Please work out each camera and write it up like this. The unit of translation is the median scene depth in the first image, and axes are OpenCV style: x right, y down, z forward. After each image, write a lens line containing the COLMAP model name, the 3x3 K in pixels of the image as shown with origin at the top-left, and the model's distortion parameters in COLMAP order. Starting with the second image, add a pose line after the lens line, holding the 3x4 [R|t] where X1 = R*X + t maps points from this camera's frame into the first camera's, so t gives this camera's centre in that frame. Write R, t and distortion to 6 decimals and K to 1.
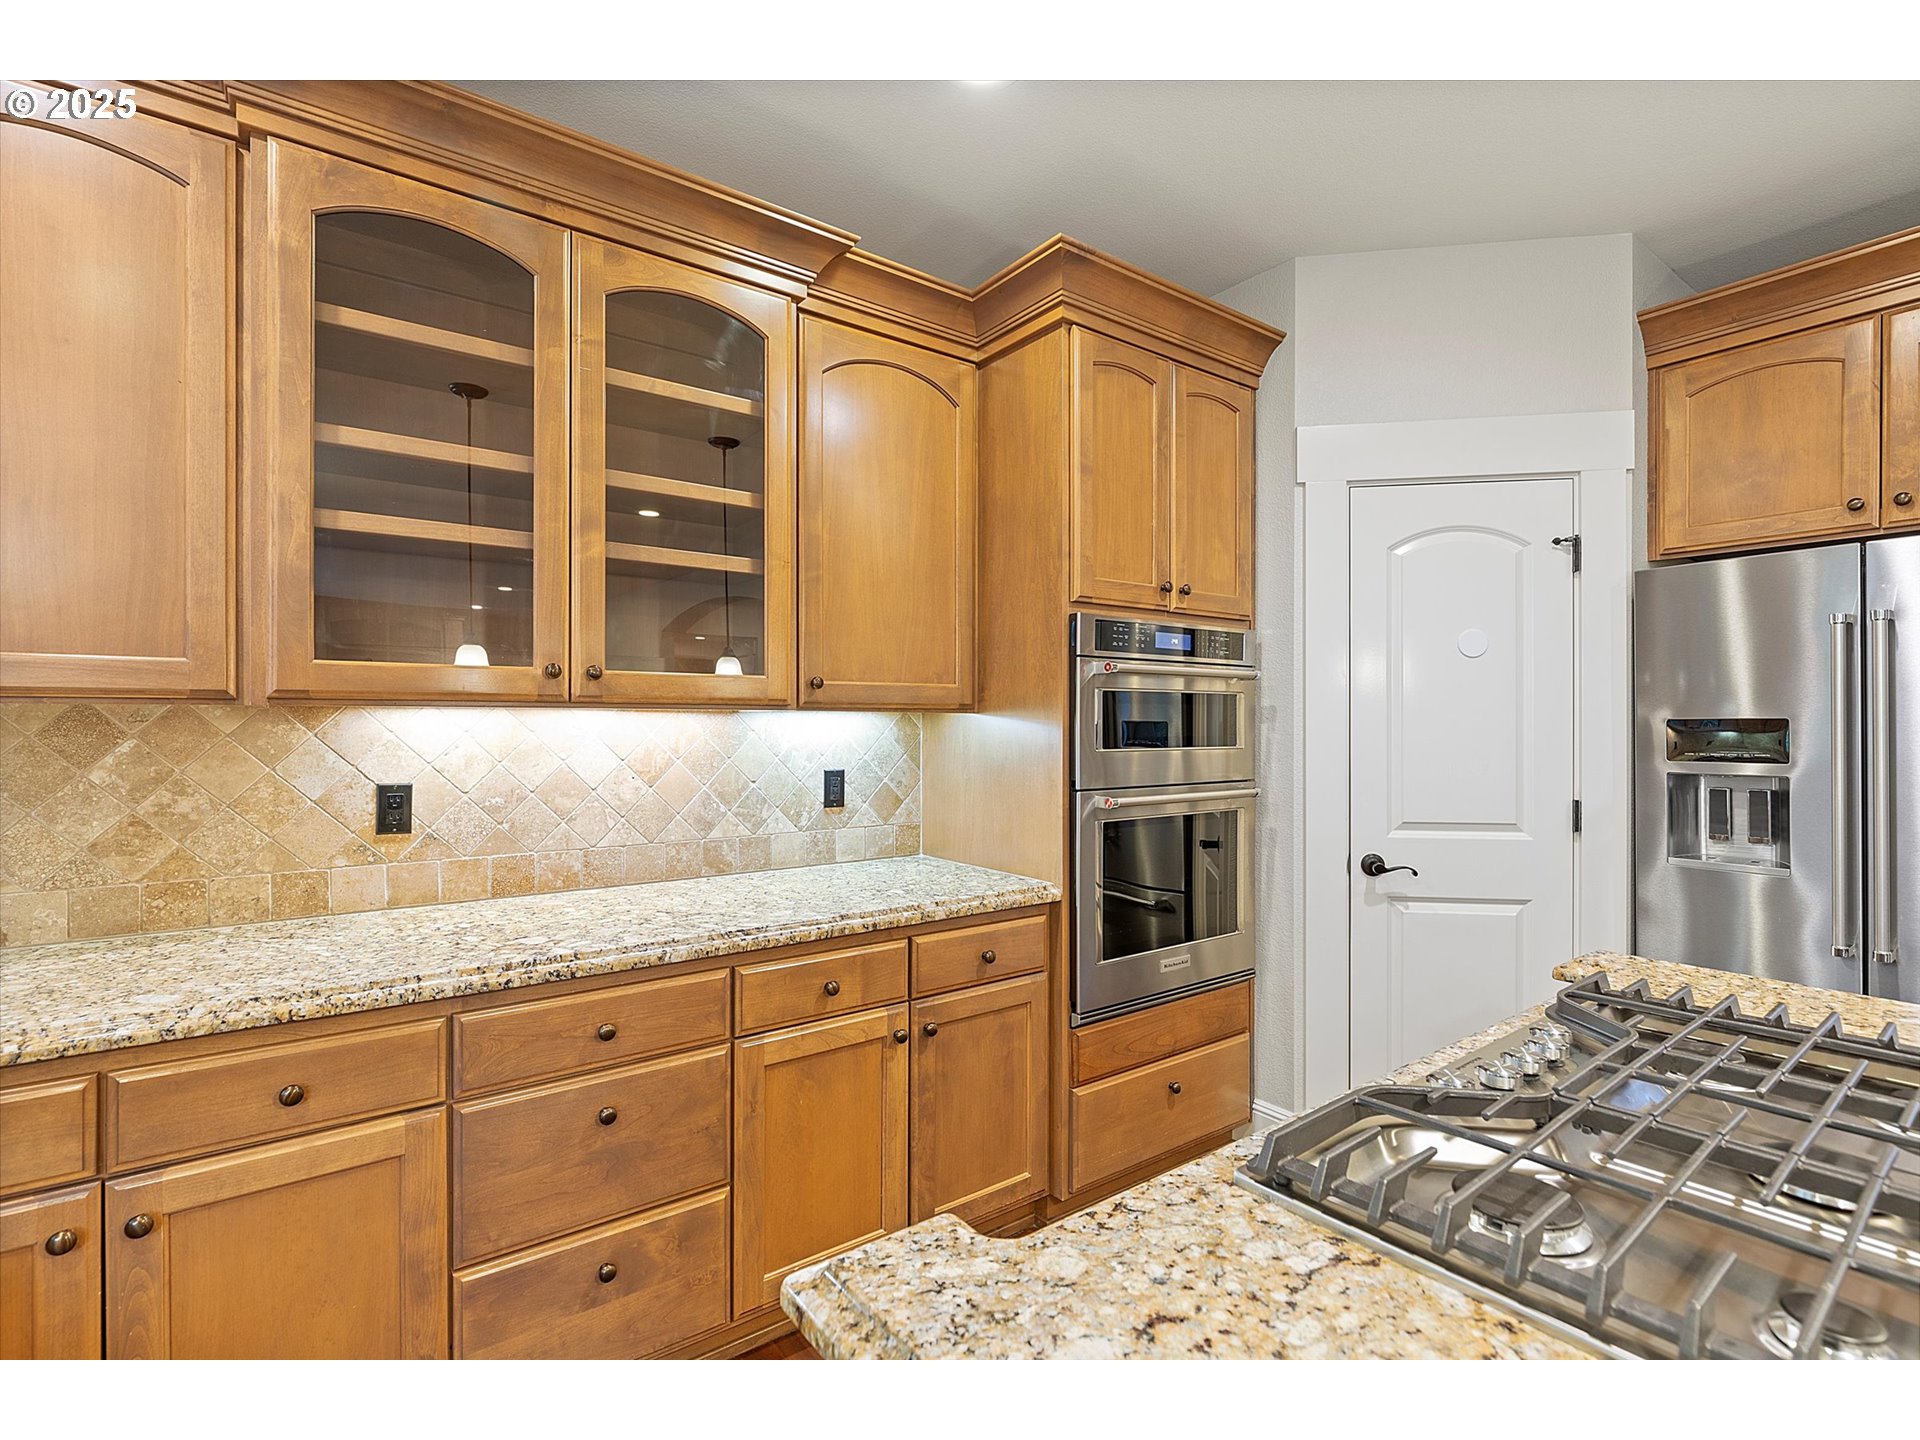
lens RADIAL K [[895.4, 0, 947.0], [0, 895.4, 719.5], [0, 0, 1]] dist [0.001942, 0.000233]
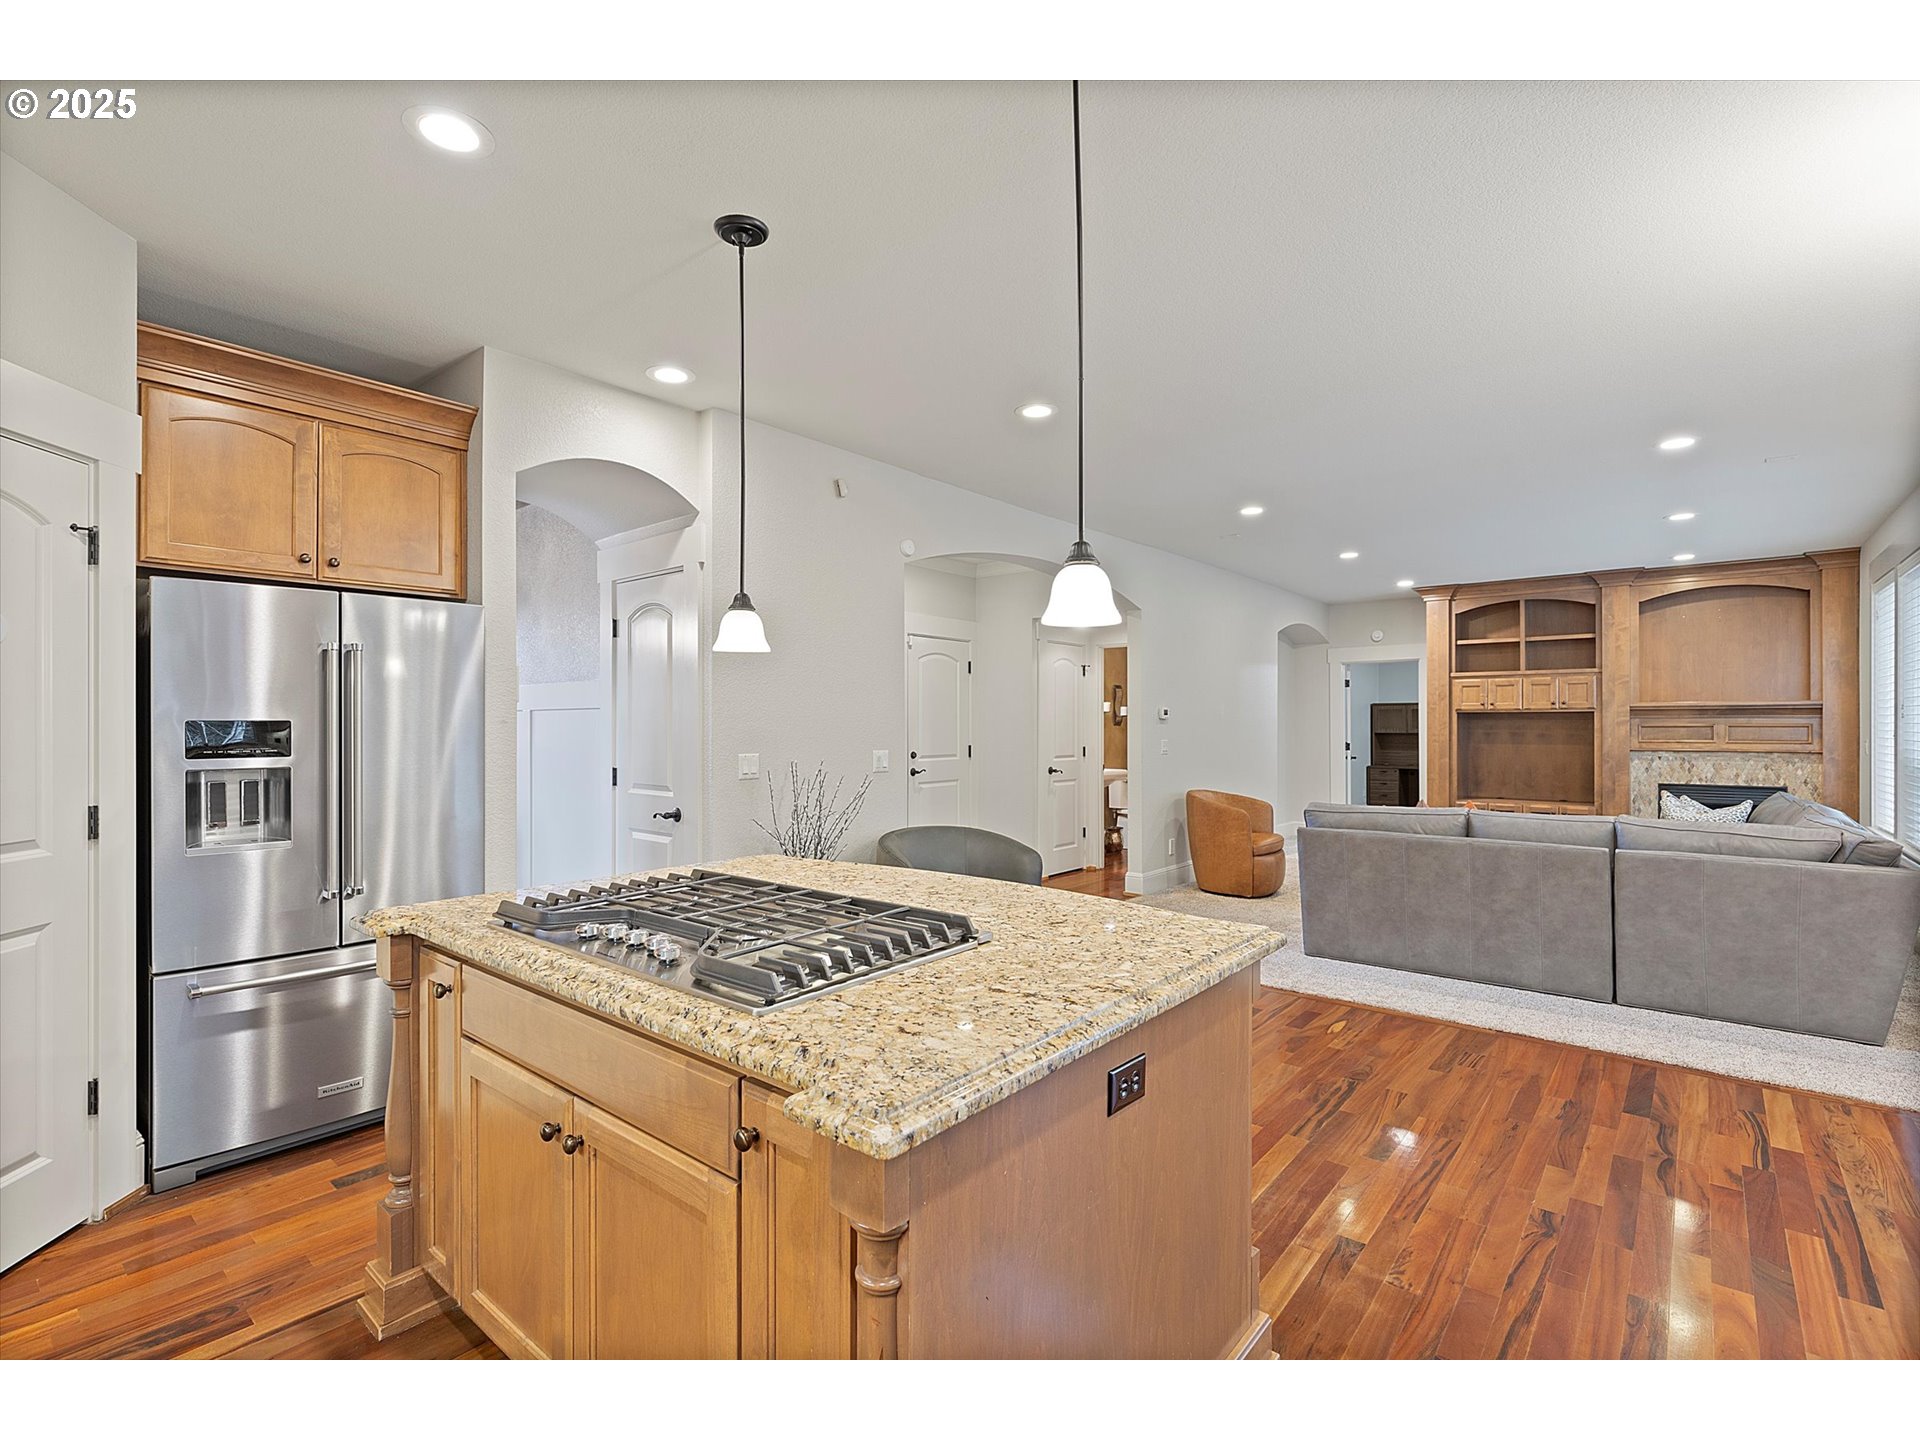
lens RADIAL K [[895.4, 0, 947.1], [0, 895.4, 721.9], [0, 0, 1]] dist [0.001942, 0.000233]
pose [[-0.240016, 0.001352, 0.970768, -0.481943], [-0.005404, 0.999982, -0.002729, -0.001134], [-0.970754, -0.005901, -0.240004, 0.392579]]
